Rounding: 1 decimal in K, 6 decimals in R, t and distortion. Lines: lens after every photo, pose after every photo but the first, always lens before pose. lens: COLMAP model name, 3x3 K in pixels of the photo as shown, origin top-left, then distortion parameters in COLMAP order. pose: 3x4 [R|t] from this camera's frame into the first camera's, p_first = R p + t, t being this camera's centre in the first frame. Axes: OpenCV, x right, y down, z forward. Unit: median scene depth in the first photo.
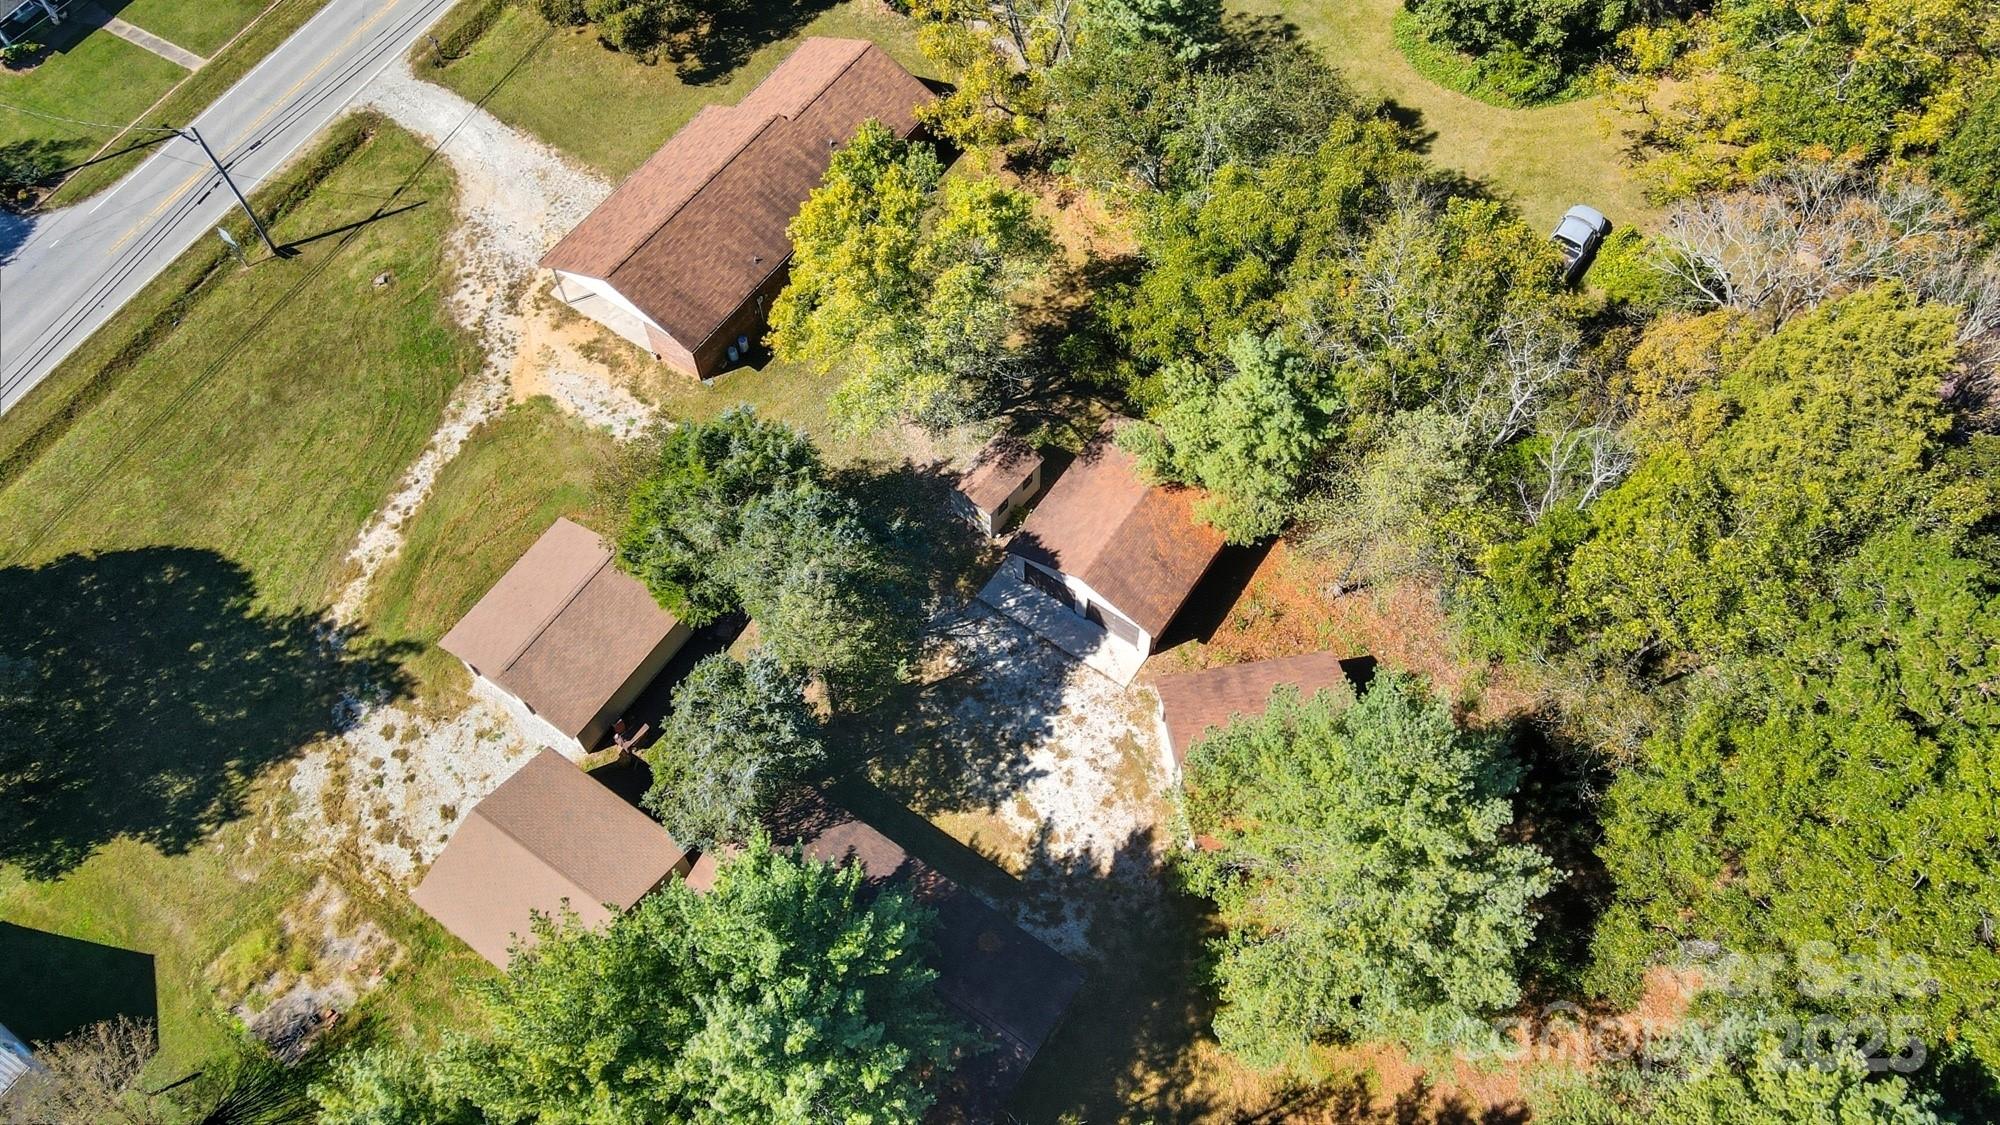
lens RADIAL K [[1474.7, 0, 1007.2], [0, 1474.7, 561.2], [0, 0, 1]] dist [0.002750, 0.006493]
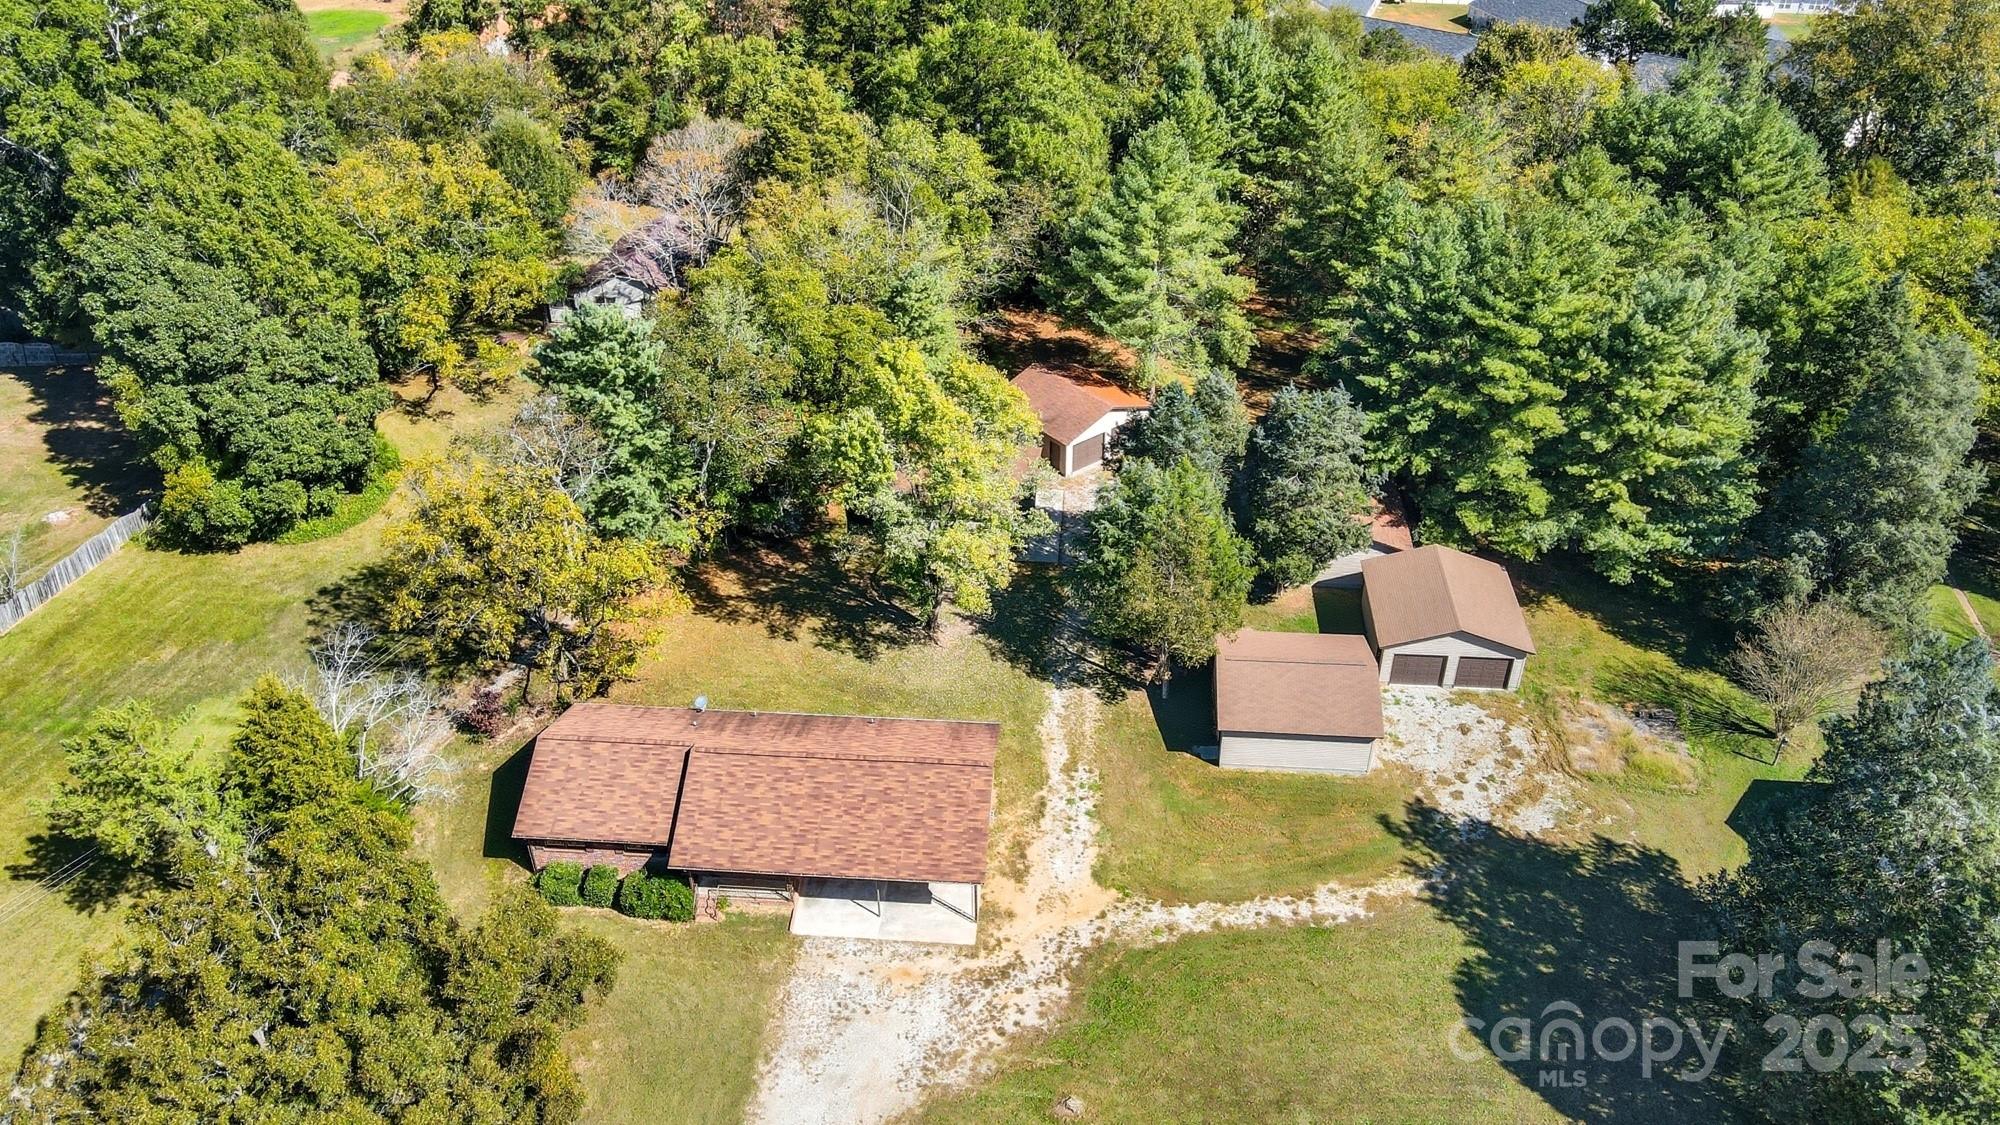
lens RADIAL K [[1474.7, 0, 1007.2], [0, 1474.7, 561.2], [0, 0, 1]] dist [0.002750, 0.006493]
pose [[-0.498583, -0.496909, 0.710279, -0.915922], [0.749976, 0.163613, 0.640911, -0.838002], [-0.434685, 0.852239, 0.291096, 0.658974]]
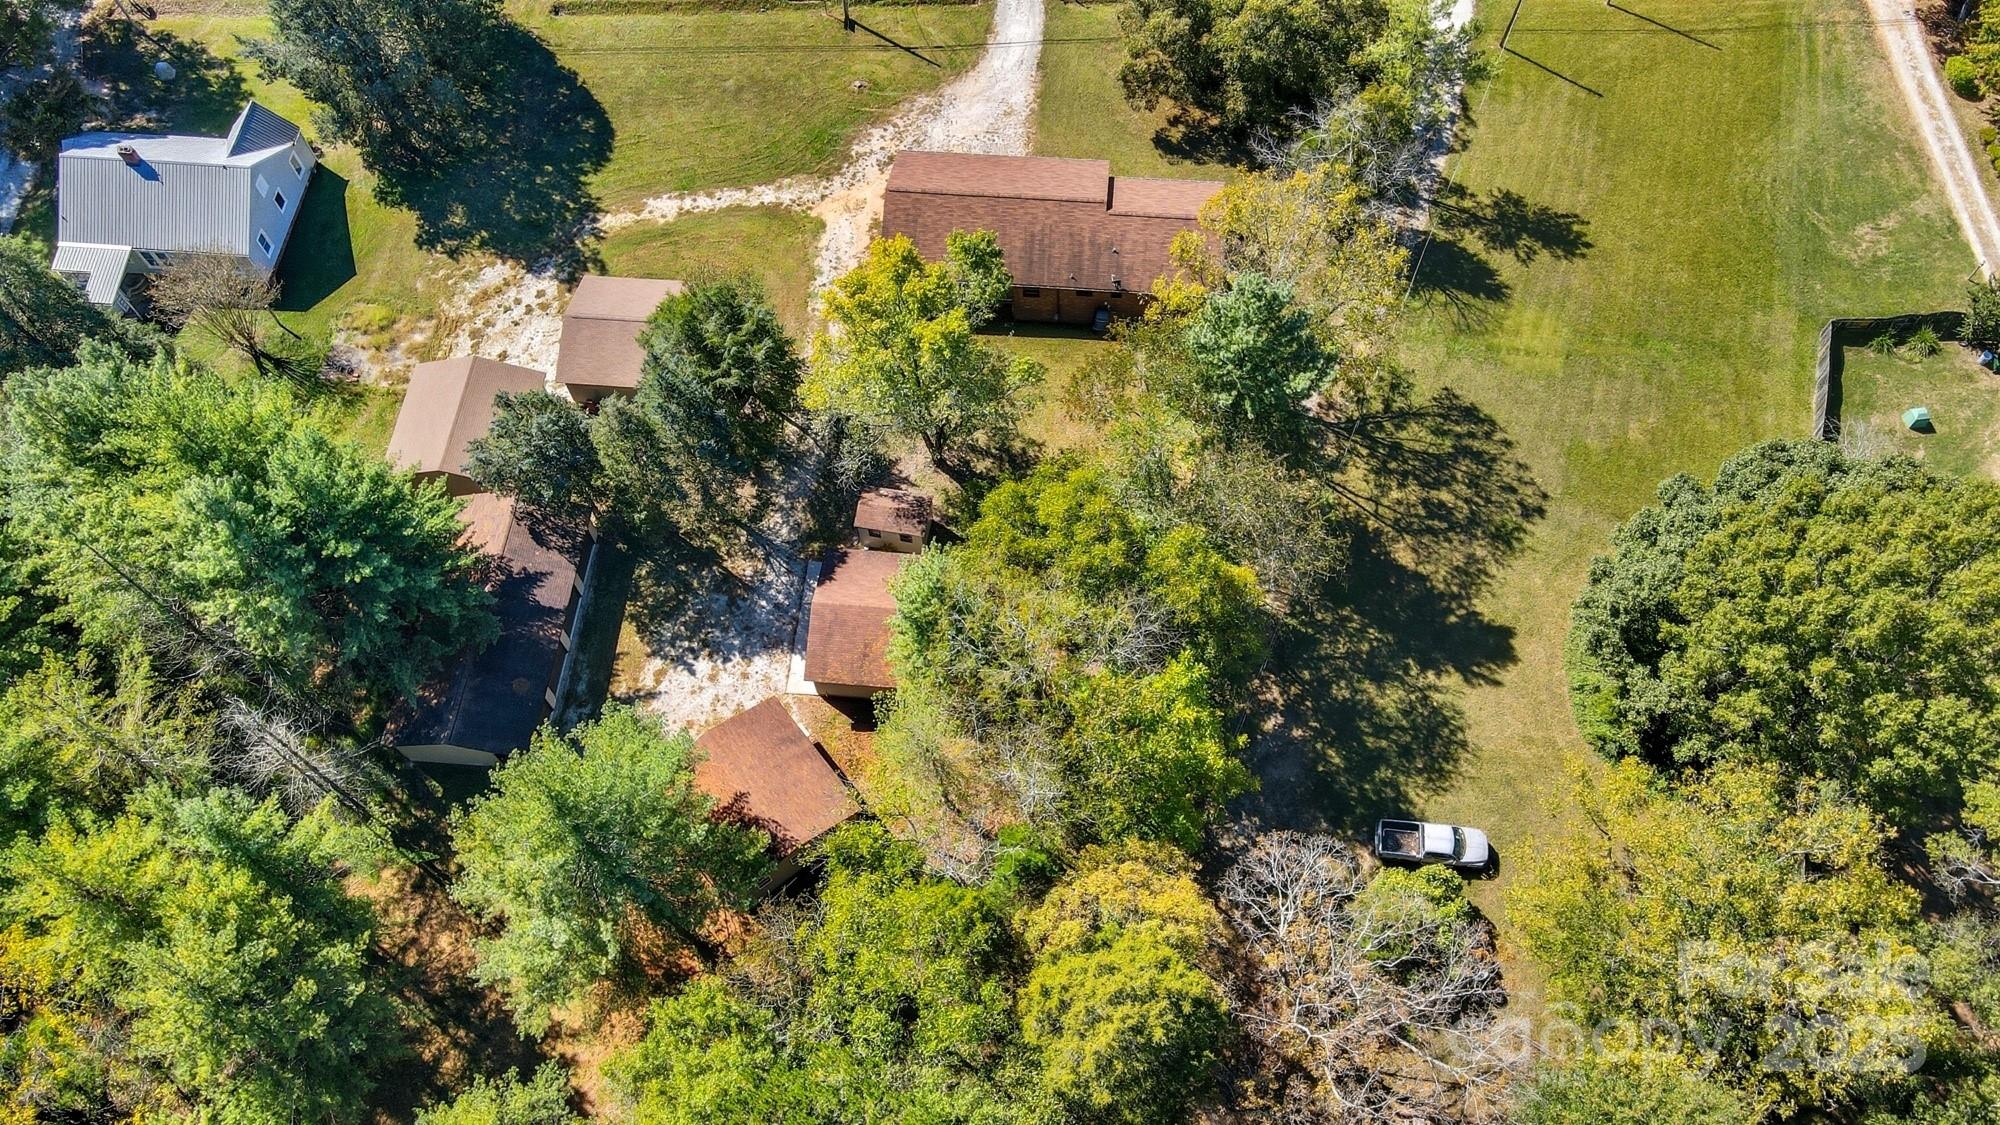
lens RADIAL K [[1474.7, 0, 1007.2], [0, 1474.7, 561.2], [0, 0, 1]] dist [0.002750, 0.006493]
pose [[0.482882, 0.773480, -0.410553, 0.579156], [-0.747397, 0.608344, 0.267048, -0.439049], [0.456314, 0.177894, 0.871855, -0.004011]]
